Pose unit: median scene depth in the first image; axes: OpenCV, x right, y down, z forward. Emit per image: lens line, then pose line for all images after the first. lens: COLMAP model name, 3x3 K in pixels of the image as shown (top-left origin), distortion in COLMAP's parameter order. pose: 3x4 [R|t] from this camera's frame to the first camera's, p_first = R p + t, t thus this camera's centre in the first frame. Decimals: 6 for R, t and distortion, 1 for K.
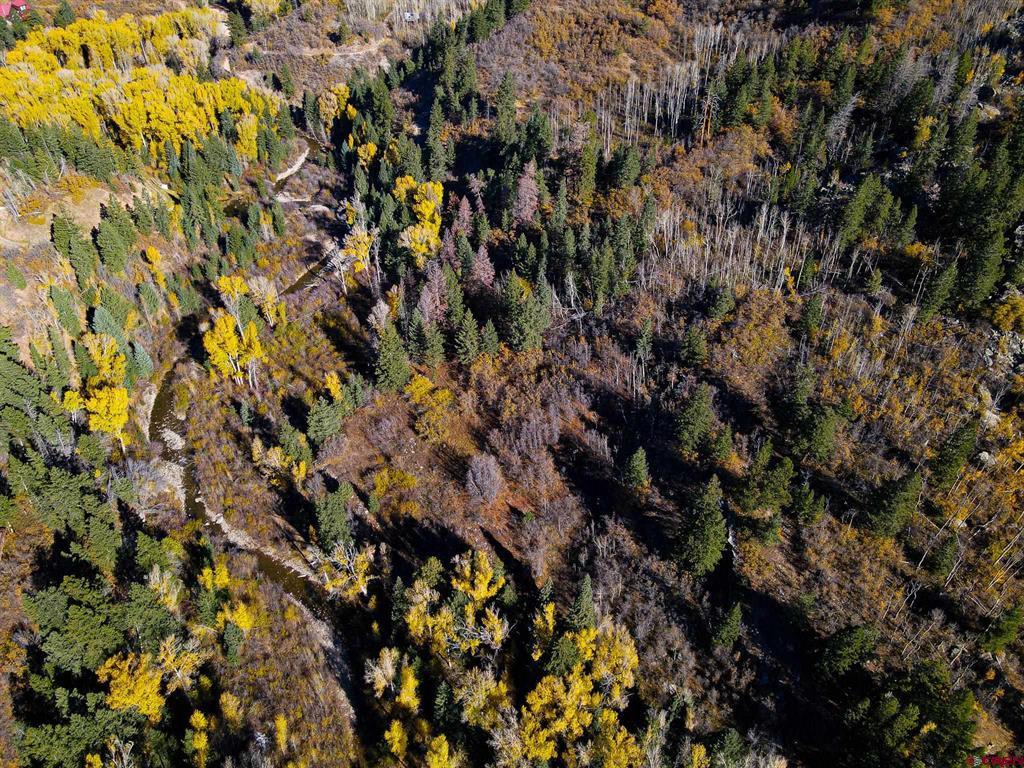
lens RADIAL K [[737.2, 0, 505.7], [0, 737.2, 381.8], [0, 0, 1]] dist [0.004002, 0.008746]
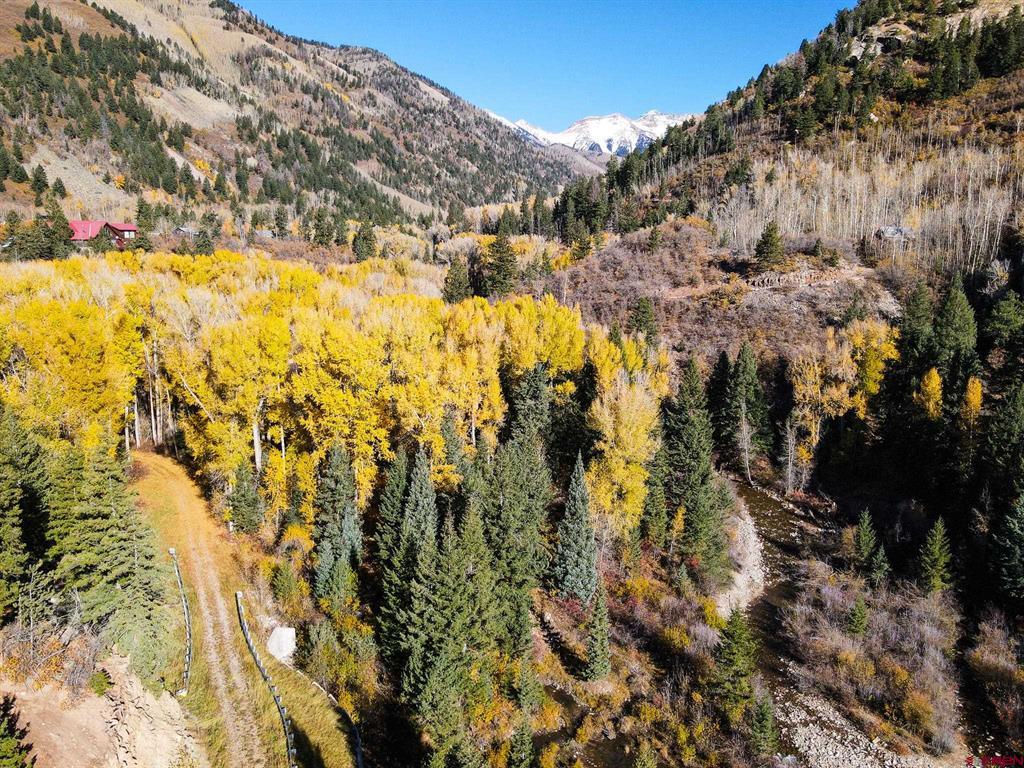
lens RADIAL K [[737.2, 0, 505.7], [0, 737.2, 381.8], [0, 0, 1]] dist [0.004002, 0.008746]
pose [[0.984315, 0.026439, -0.174429, -0.350843], [-0.103706, 0.886562, -0.450836, -0.233321], [0.142722, 0.461854, 0.875398, 0.762044]]
